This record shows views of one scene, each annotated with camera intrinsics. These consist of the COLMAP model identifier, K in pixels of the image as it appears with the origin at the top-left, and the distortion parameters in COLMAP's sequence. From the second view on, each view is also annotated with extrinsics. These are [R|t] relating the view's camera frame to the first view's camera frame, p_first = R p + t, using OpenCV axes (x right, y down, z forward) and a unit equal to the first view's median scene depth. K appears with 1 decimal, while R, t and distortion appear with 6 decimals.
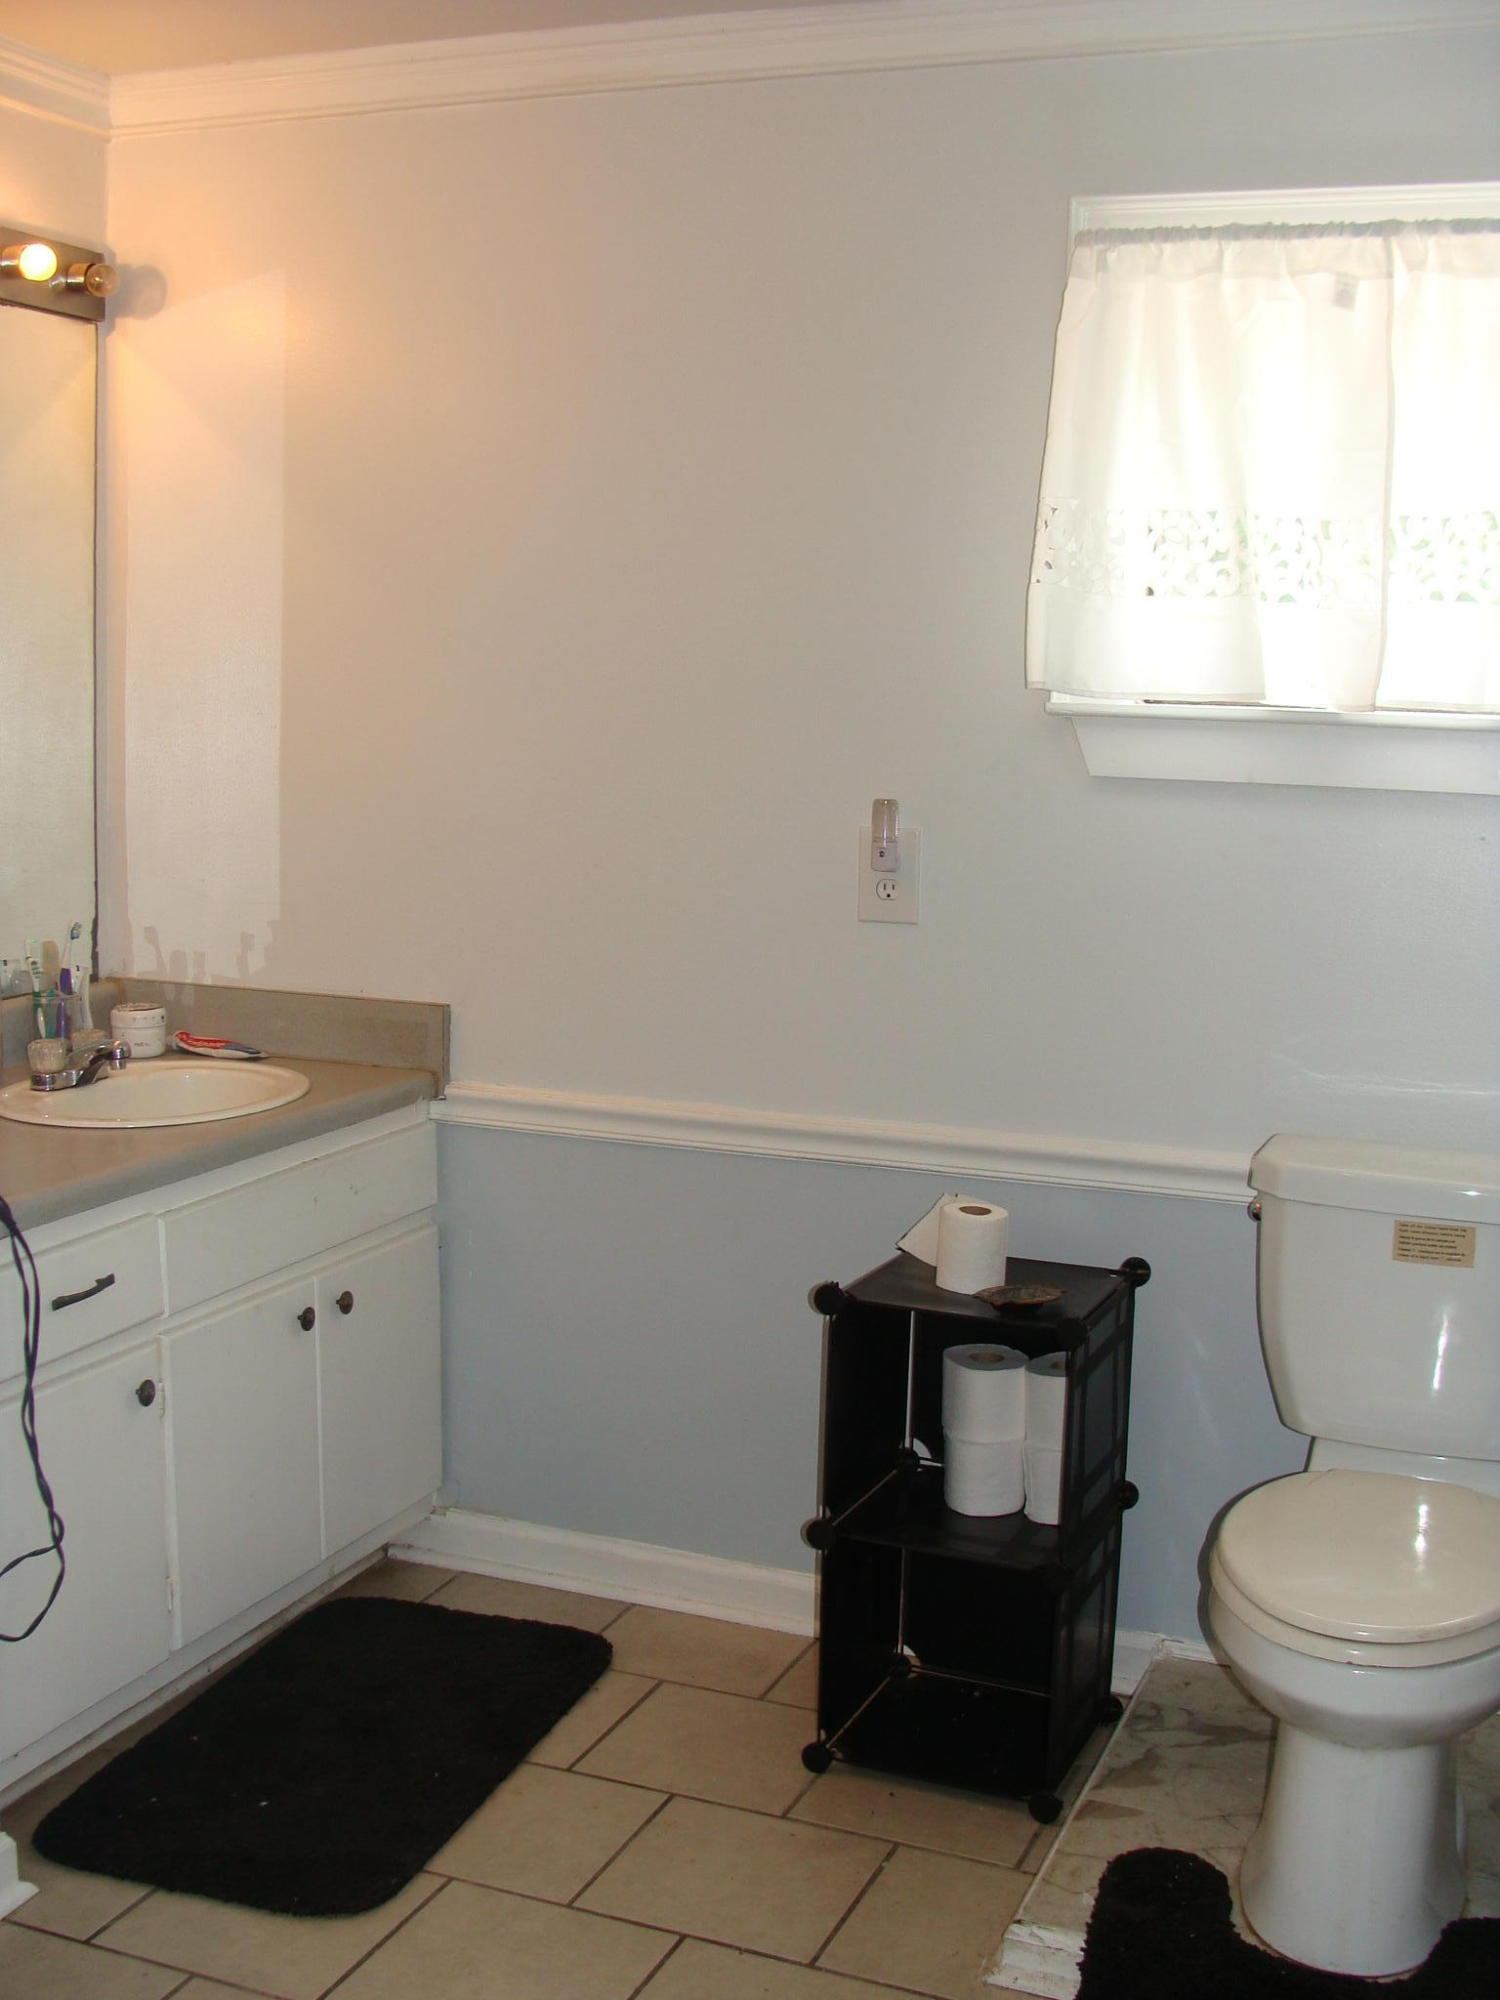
lens RADIAL K [[2306.2, 0, 750.0], [0, 2306.2, 1000.0], [0, 0, 1]] dist [-0.191618, 0.232351]
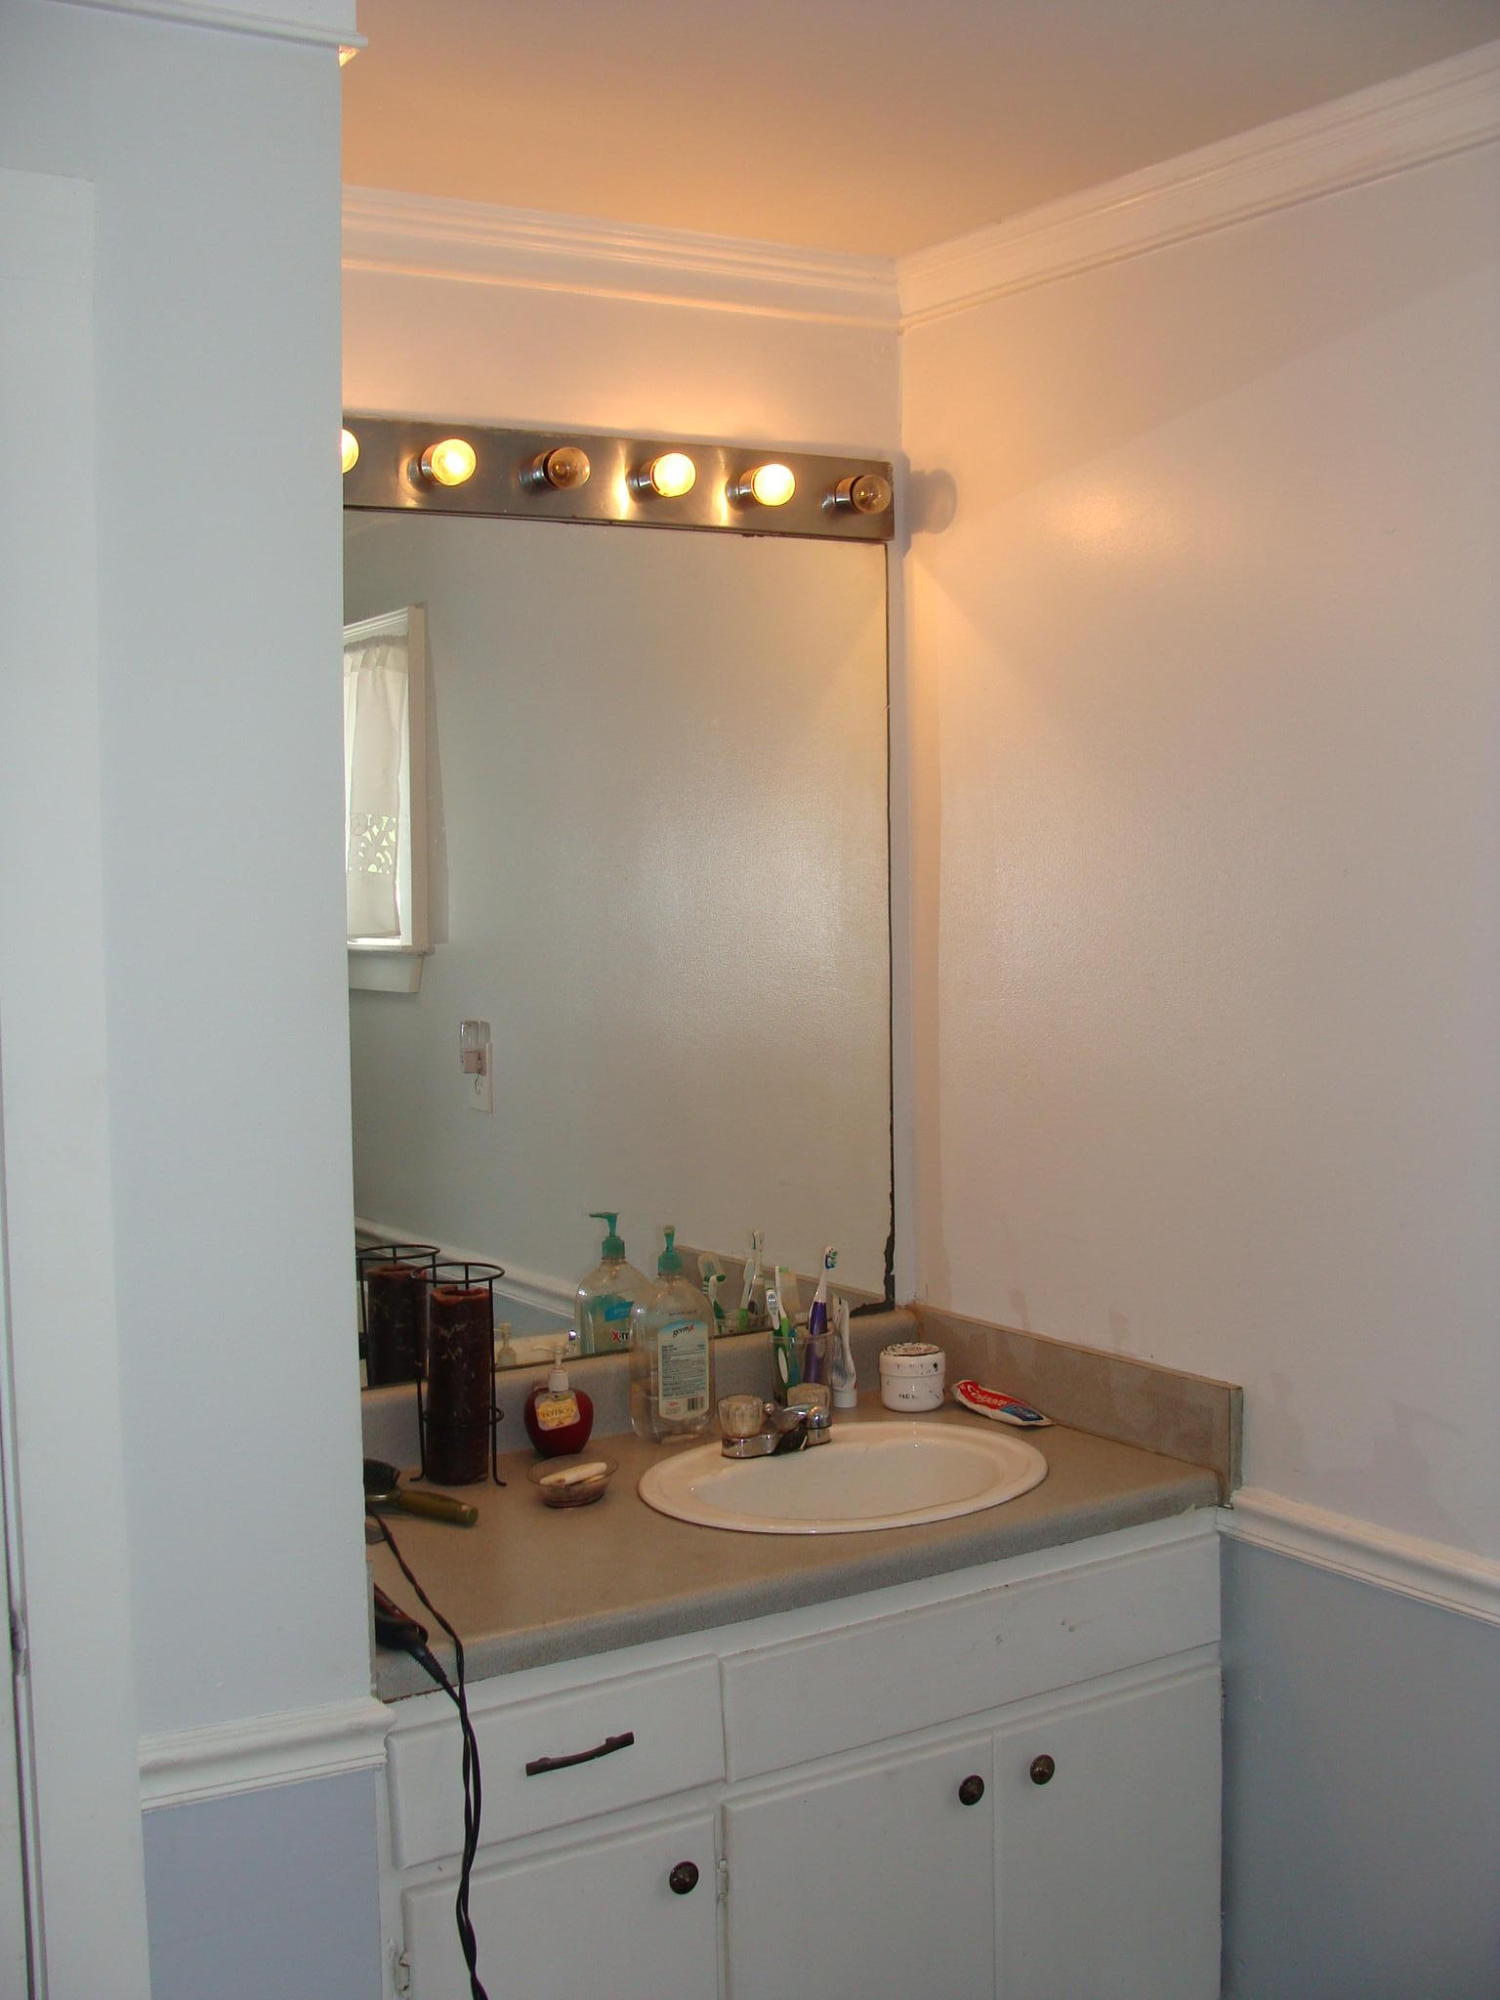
lens RADIAL K [[2306.2, 0, 750.0], [0, 2306.2, 1000.0], [0, 0, 1]] dist [-0.191618, 0.232351]
pose [[0.811749, 0.002428, -0.584001, 0.180198], [-0.043389, 0.997478, -0.056163, -0.077302], [0.582392, 0.070929, 0.809808, 0.278939]]
